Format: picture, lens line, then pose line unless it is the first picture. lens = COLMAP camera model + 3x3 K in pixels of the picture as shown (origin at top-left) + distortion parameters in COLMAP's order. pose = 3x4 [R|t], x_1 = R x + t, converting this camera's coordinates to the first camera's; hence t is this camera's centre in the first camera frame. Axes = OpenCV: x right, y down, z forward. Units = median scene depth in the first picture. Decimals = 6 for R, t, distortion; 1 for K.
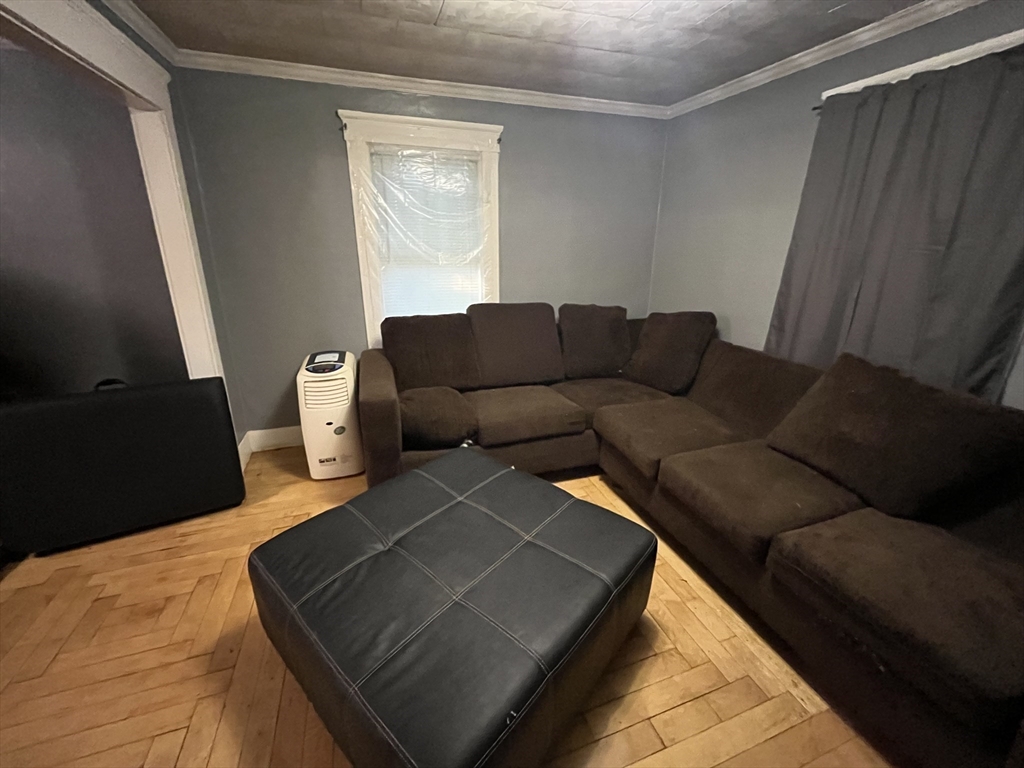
lens RADIAL K [[414.1, 0, 511.2], [0, 414.1, 384.1], [0, 0, 1]] dist [-0.003152, 0.000409]
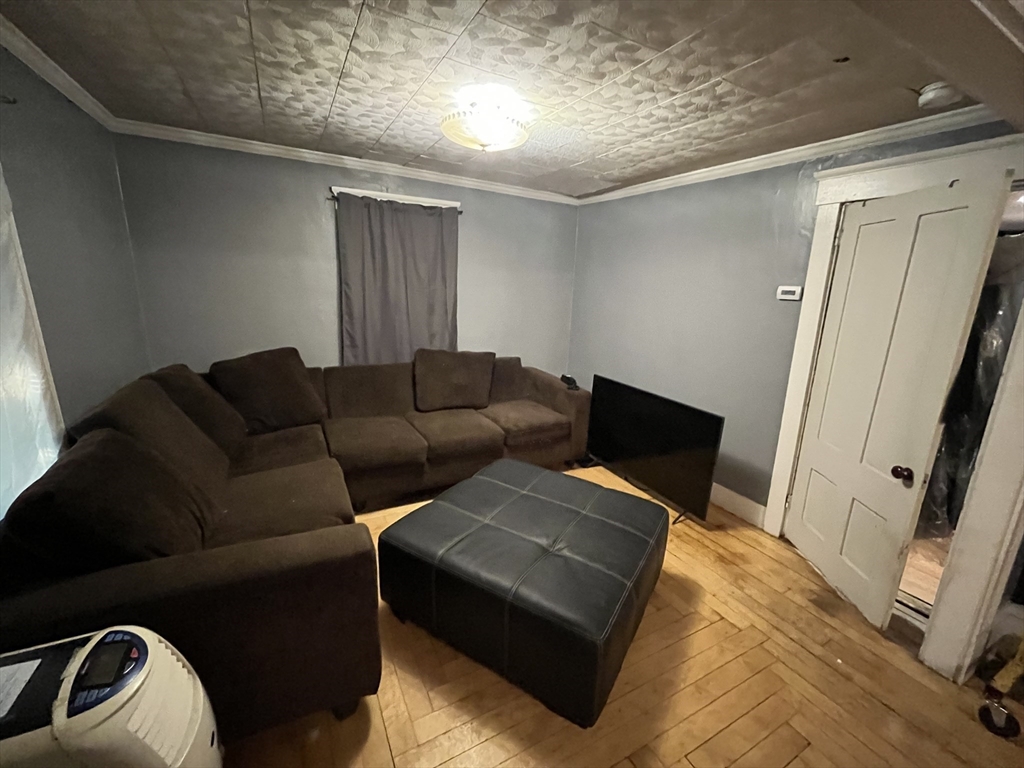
lens RADIAL K [[414.1, 0, 507.6], [0, 414.1, 382.5], [0, 0, 1]] dist [-0.003152, 0.000409]
pose [[-0.148167, -0.249315, 0.957021, -0.734389], [0.285558, 0.915698, 0.282760, -0.245123], [-0.946838, 0.315181, -0.064483, 0.578643]]
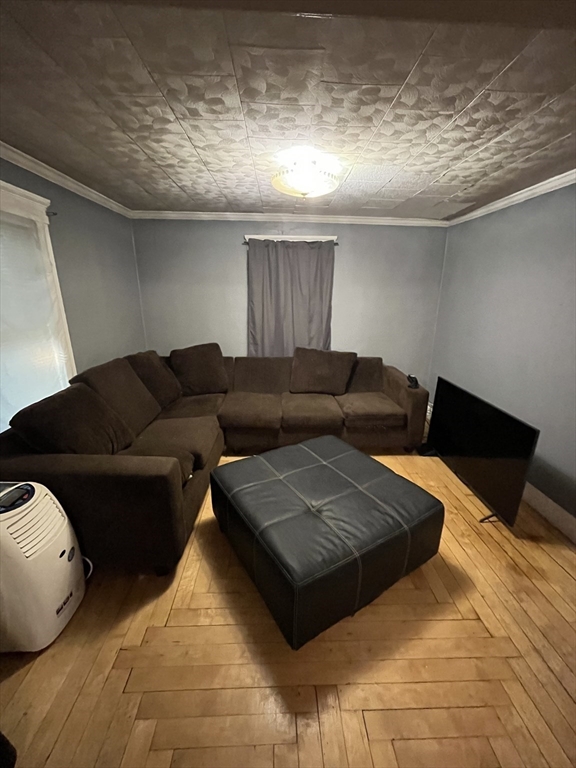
lens RADIAL K [[310.6, 0, 286.6], [0, 310.6, 380.7], [0, 0, 1]] dist [-0.003152, 0.000409]
pose [[0.296789, -0.269712, 0.916063, -0.705246], [0.307860, 0.935091, 0.175574, -0.168259], [-0.903957, 0.229911, 0.360558, 0.311134]]
